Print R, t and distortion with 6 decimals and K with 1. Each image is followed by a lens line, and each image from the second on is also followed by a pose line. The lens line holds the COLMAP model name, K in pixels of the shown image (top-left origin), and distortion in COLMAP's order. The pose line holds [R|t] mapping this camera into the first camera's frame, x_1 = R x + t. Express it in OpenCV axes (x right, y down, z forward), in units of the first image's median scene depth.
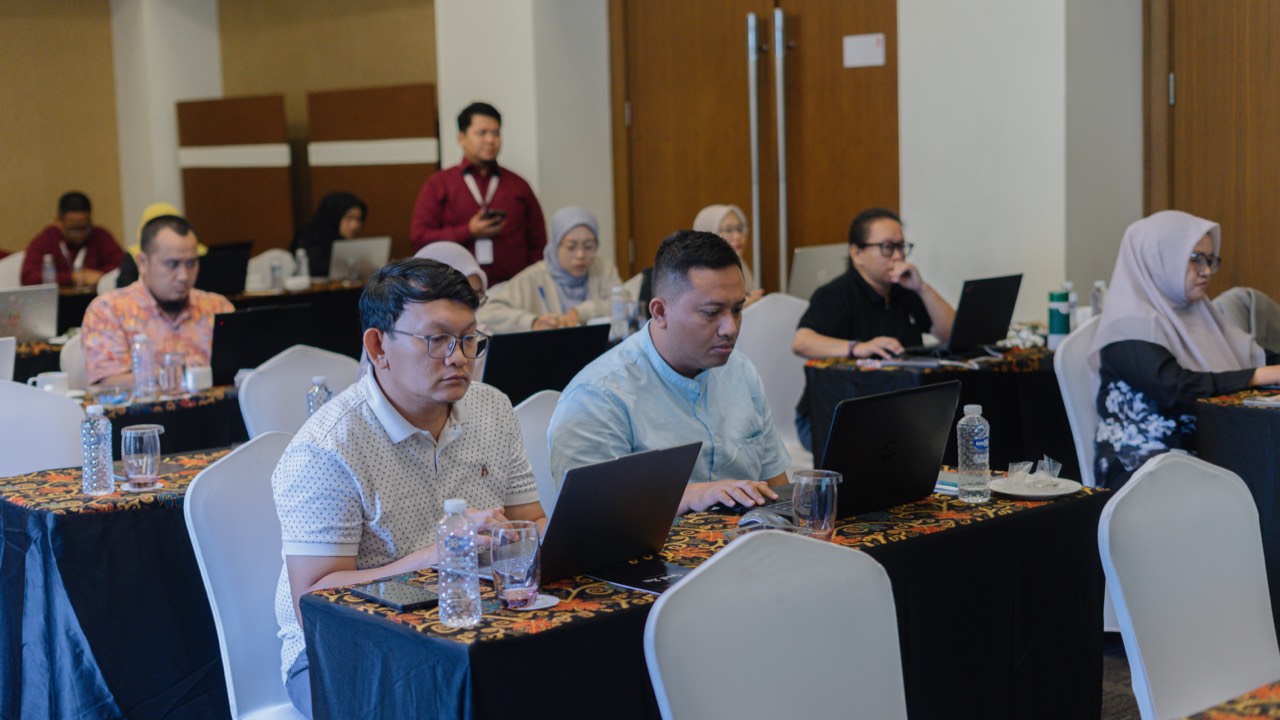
lens RADIAL K [[1812.1, 0, 640.0], [0, 1812.1, 360.0], [0, 0, 1]] dist [0.253730, -1.199997]
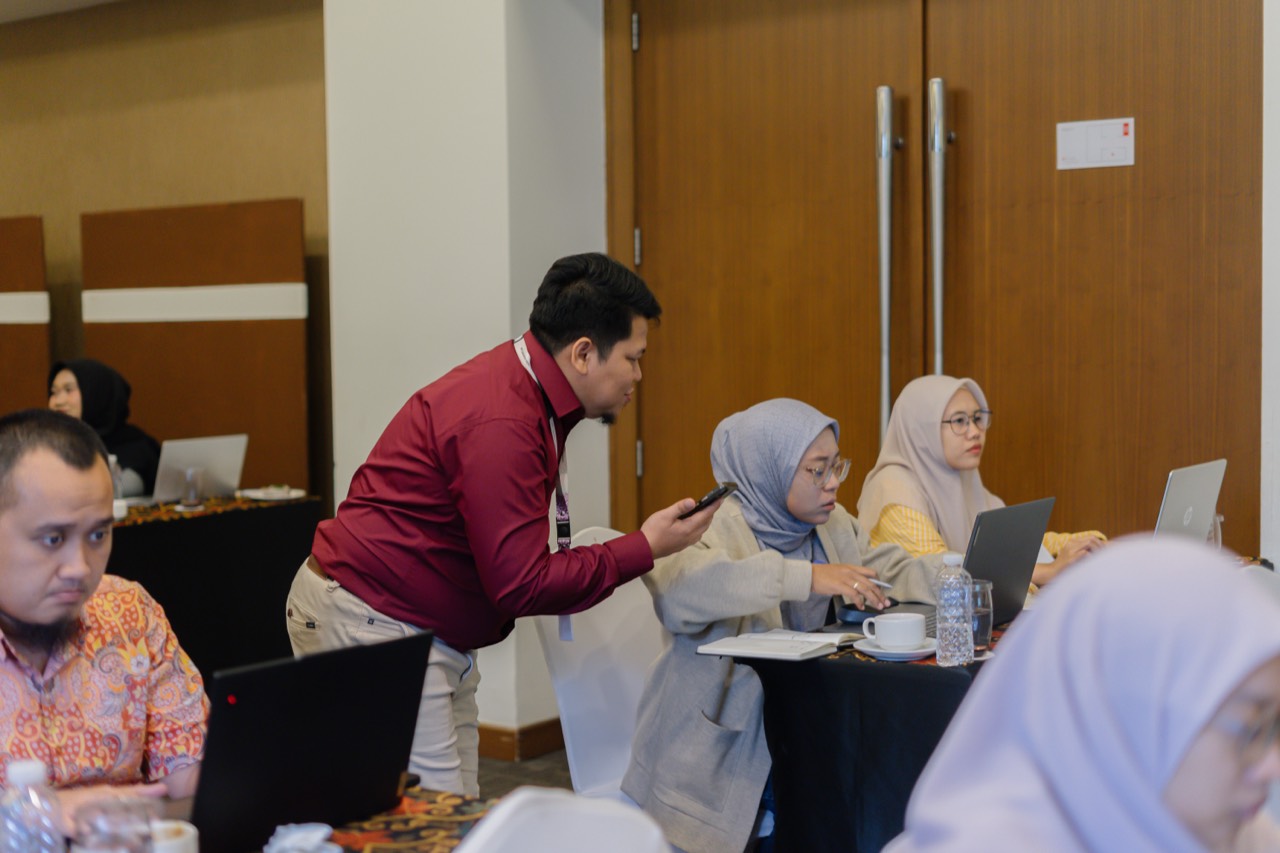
lens RADIAL K [[1826.8, 0, 640.0], [0, 1826.8, 426.5], [0, 0, 1]] dist [0.006552, 0.046849]
pose [[0.981187, 0.001247, 0.193055, -0.207011], [0.010025, 0.998301, -0.057401, -0.052800], [-0.192799, 0.058256, 0.979507, 0.579284]]
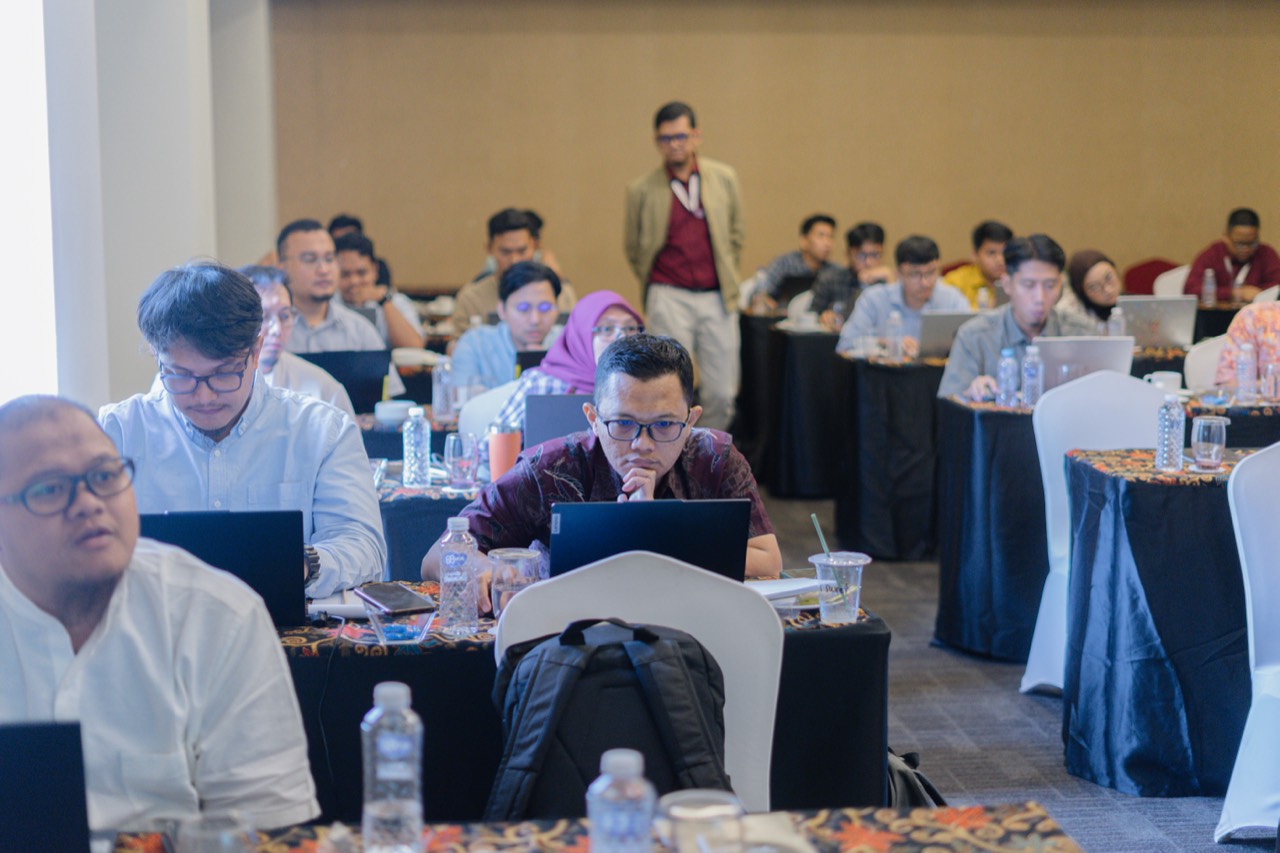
lens RADIAL K [[1826.8, 0, 640.0], [0, 1826.8, 426.5], [0, 0, 1]] dist [0.006552, 0.046849]
pose [[0.812556, 0.100507, -0.574153, 0.097331], [-0.084462, 0.994928, 0.054631, 0.009330], [0.576732, 0.004103, 0.816923, -0.148613]]
